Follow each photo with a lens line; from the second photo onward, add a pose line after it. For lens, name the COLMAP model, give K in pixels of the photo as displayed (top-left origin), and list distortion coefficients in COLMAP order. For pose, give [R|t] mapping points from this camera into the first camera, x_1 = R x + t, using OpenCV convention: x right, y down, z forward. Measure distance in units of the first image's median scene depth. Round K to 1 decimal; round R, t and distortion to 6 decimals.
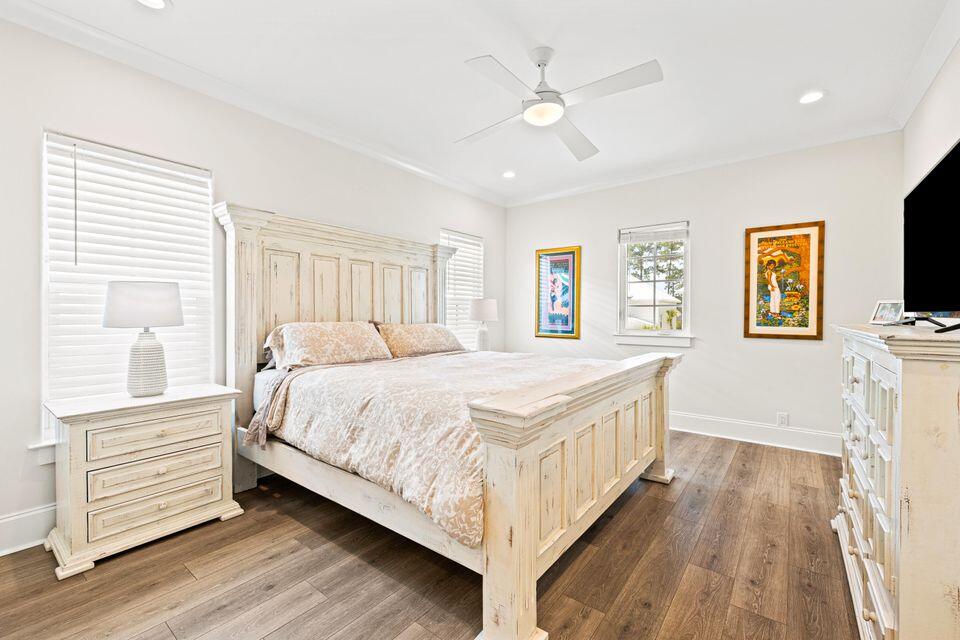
lens RADIAL K [[402.5, 0, 480.6], [0, 402.5, 309.5], [0, 0, 1]] dist [-0.000251, 0.000632]
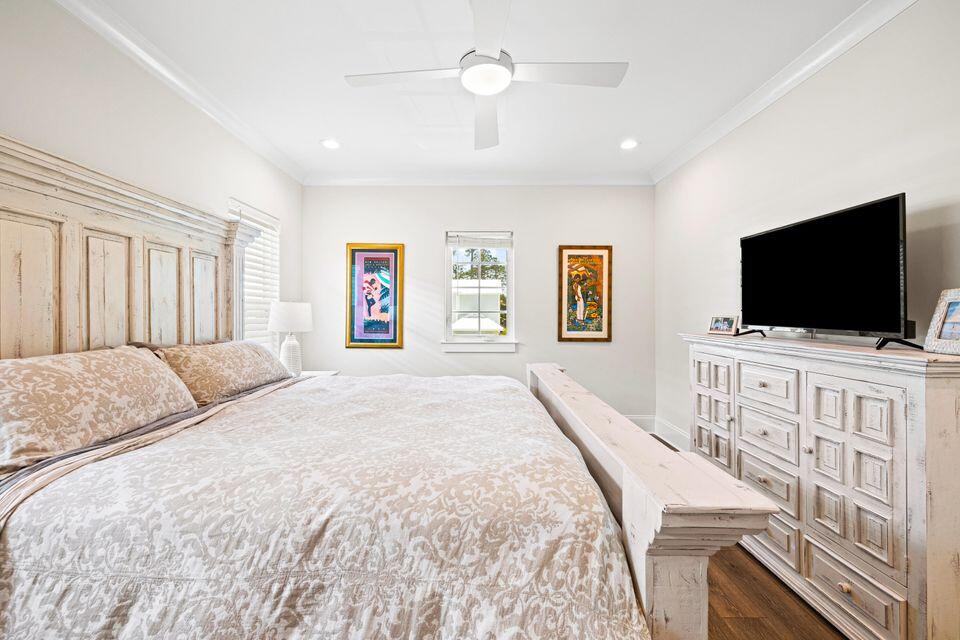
lens RADIAL K [[402.5, 0, 480.6], [0, 402.5, 309.5], [0, 0, 1]] dist [-0.000251, 0.000632]
pose [[0.789869, 0.005176, 0.613254, -0.220992], [-0.007682, 0.999969, 0.001455, -0.020820], [-0.613228, -0.005860, 0.789884, 0.251682]]
